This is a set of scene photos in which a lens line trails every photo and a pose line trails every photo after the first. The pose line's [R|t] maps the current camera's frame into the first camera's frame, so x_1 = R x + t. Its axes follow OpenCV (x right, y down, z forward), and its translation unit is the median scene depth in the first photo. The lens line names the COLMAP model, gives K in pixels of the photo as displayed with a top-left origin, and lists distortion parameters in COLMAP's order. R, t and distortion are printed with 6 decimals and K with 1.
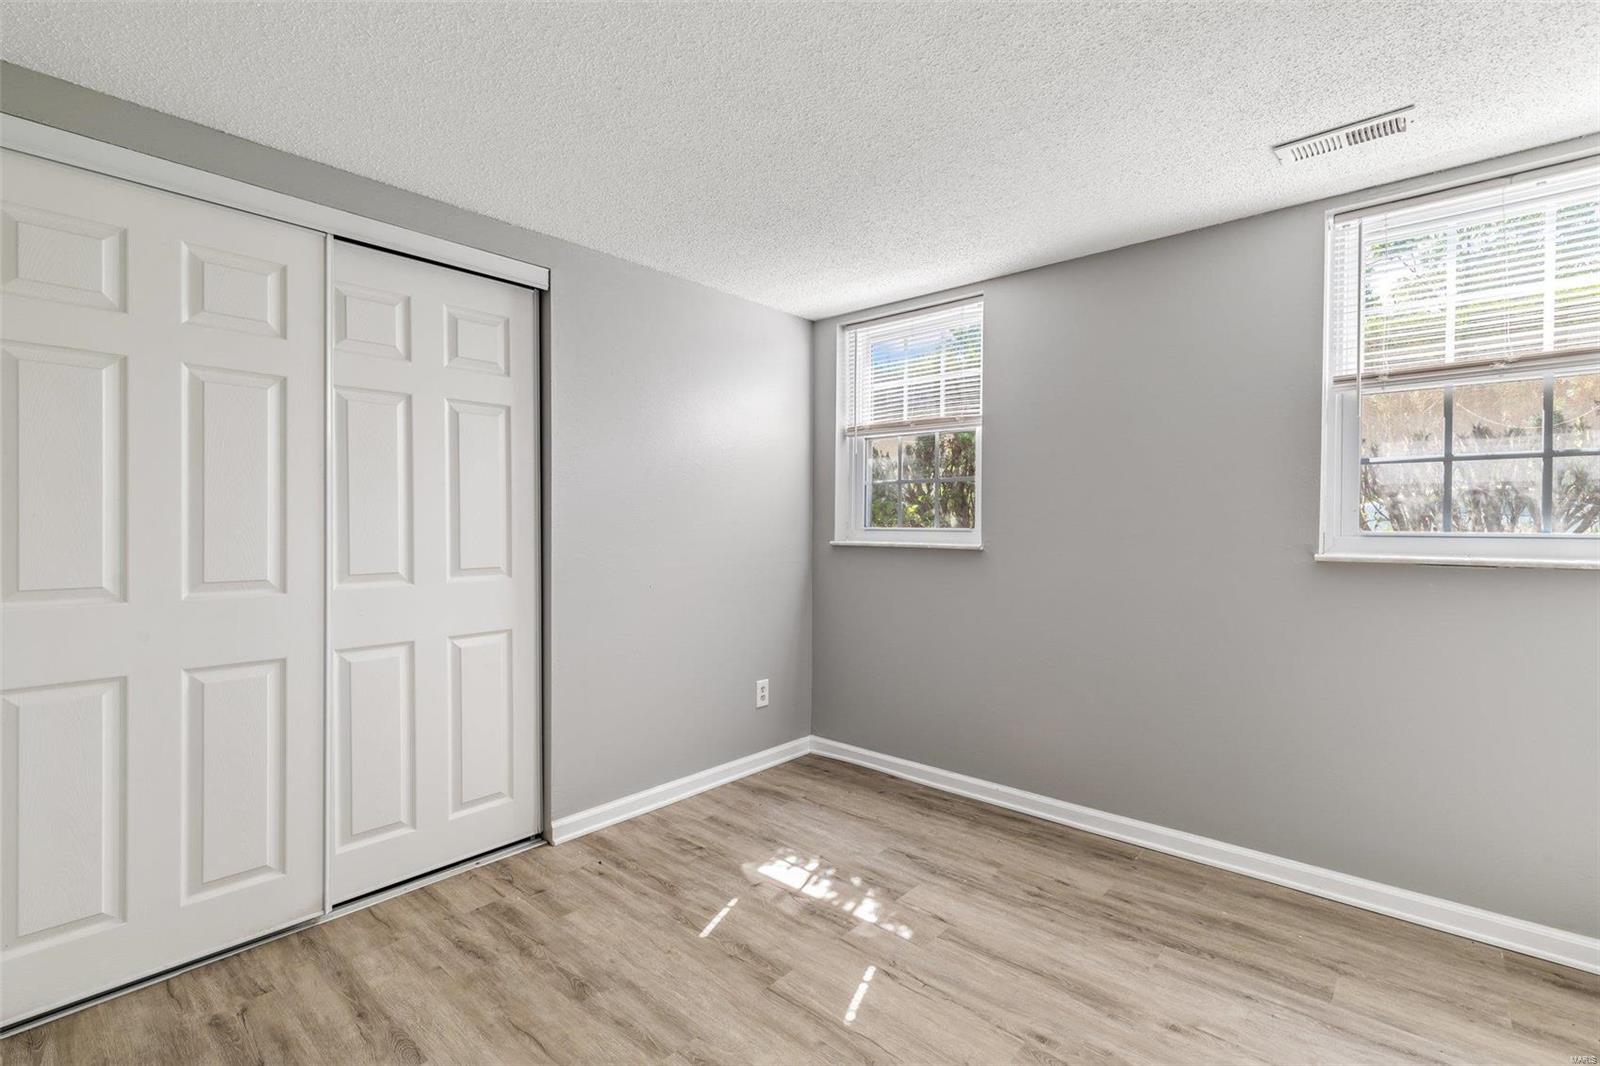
lens RADIAL K [[724.3, 0, 815.4], [0, 724.3, 521.8], [0, 0, 1]] dist [0.008383, 0.000079]
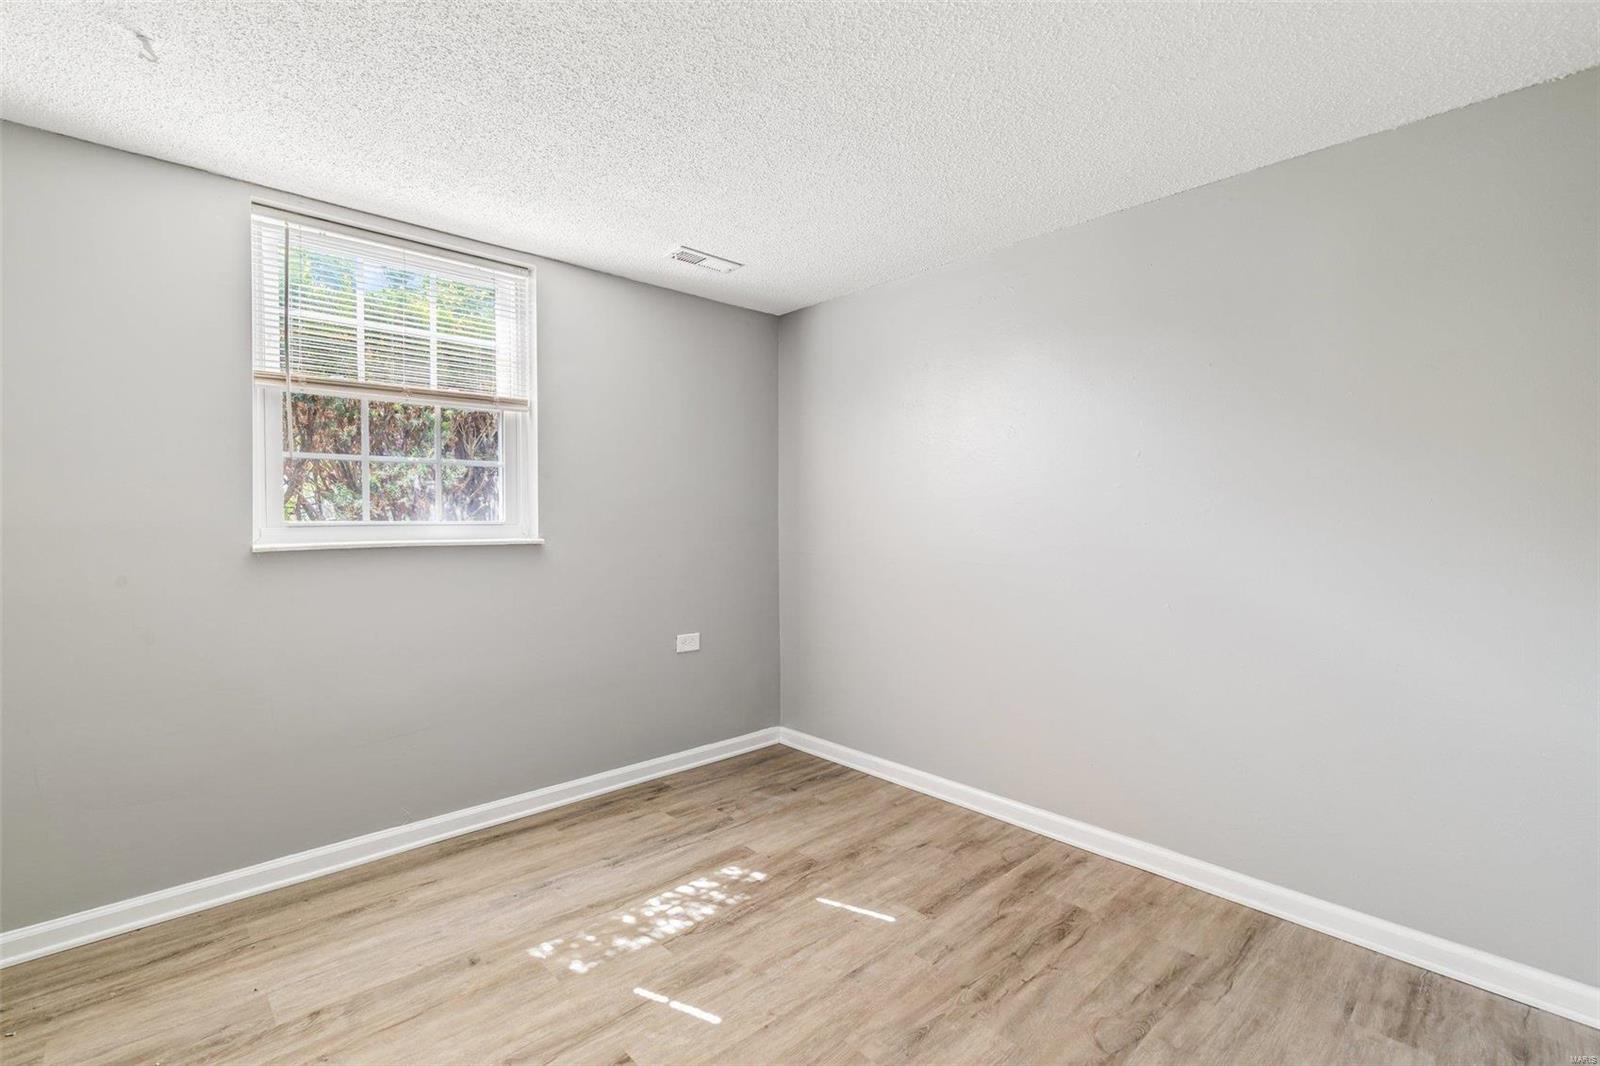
lens RADIAL K [[724.3, 0, 815.4], [0, 724.3, 521.8], [0, 0, 1]] dist [0.008383, 0.000079]
pose [[0.096111, -0.011075, 0.995309, -0.565513], [-0.005628, 0.999916, 0.011670, -0.002849], [-0.995355, -0.006723, 0.096040, 0.473765]]
